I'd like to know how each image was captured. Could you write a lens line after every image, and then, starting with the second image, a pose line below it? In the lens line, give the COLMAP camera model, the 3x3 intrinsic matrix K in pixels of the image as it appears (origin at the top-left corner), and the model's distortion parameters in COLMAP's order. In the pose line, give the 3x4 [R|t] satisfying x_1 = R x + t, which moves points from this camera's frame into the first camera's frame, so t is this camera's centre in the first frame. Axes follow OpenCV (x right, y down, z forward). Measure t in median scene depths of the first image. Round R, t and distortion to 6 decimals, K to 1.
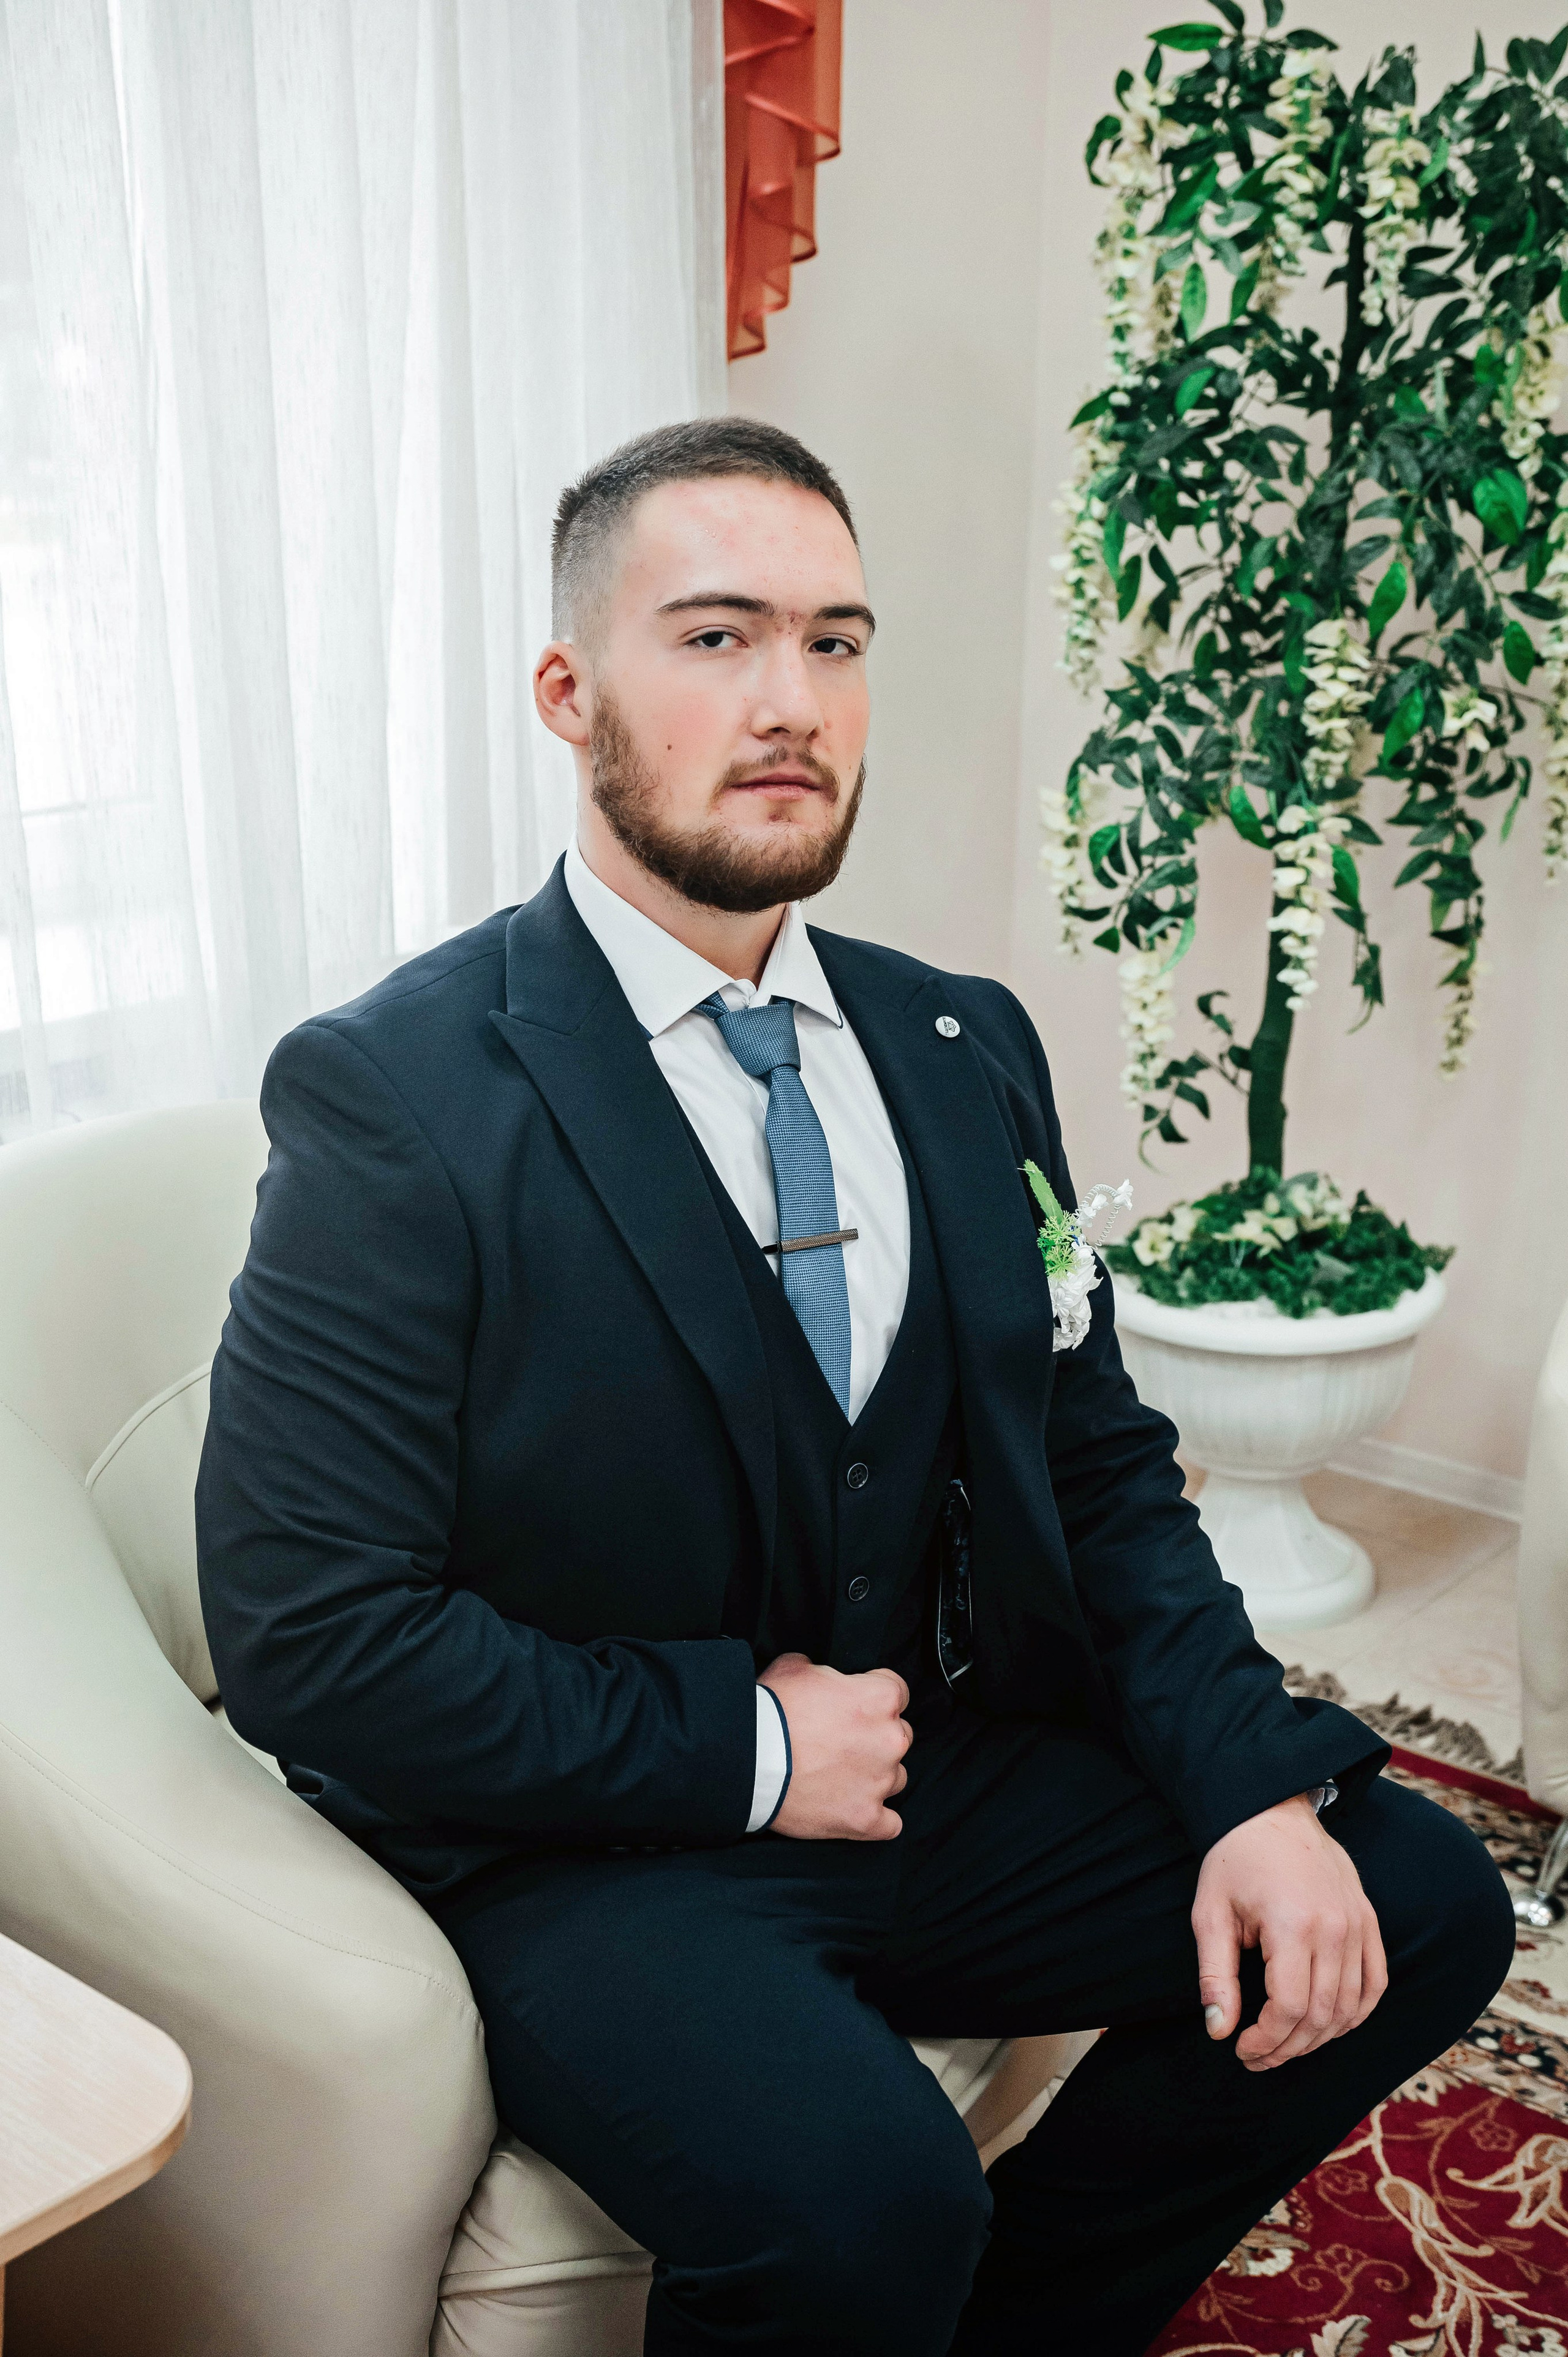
lens RADIAL K [[2593.7, 0, 783.6], [0, 2593.7, 1217.8], [0, 0, 1]] dist [0.006606, -0.037121]
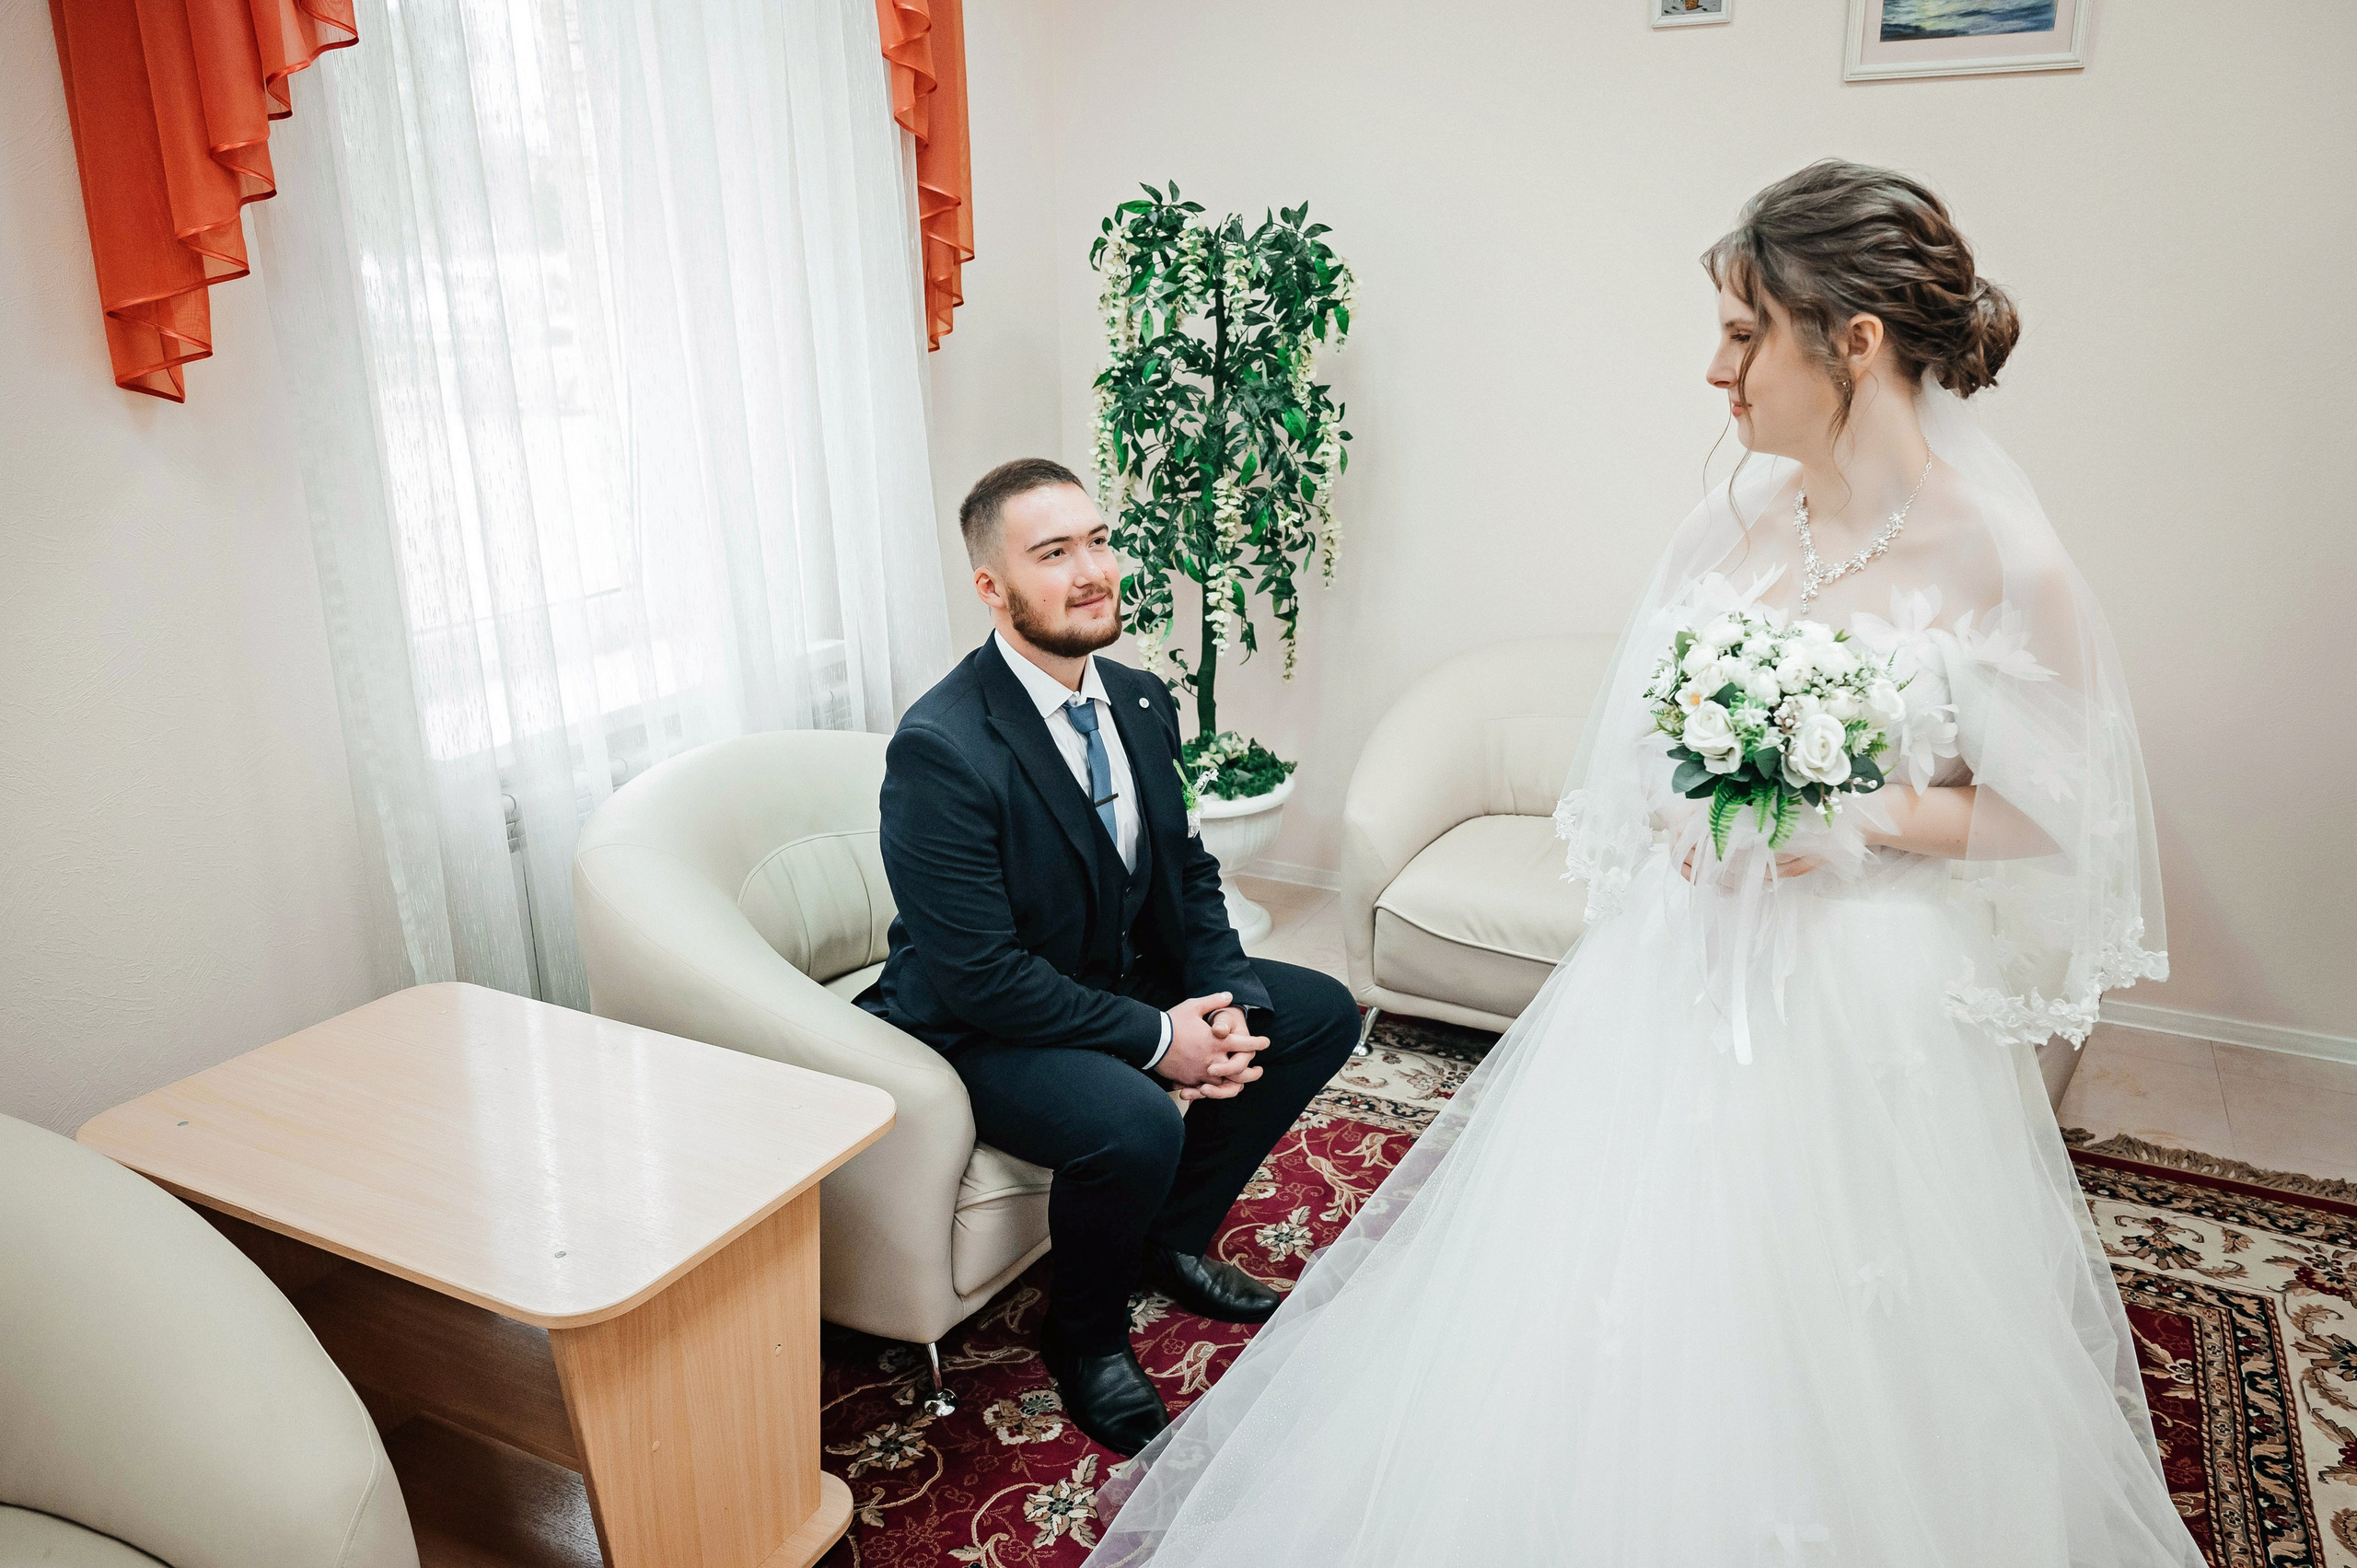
lens RADIAL K [[1660.8, 0, 1178.5], [0, 1660.8, 784.0], [0, 0, 1]] dist [-0.000255, 0.000261]
pose [[0.976052, -0.078769, 0.202775, -0.122323], [0.077556, 0.996891, 0.013935, 0.003213], [-0.203242, 0.002125, 0.979126, -0.337922]]
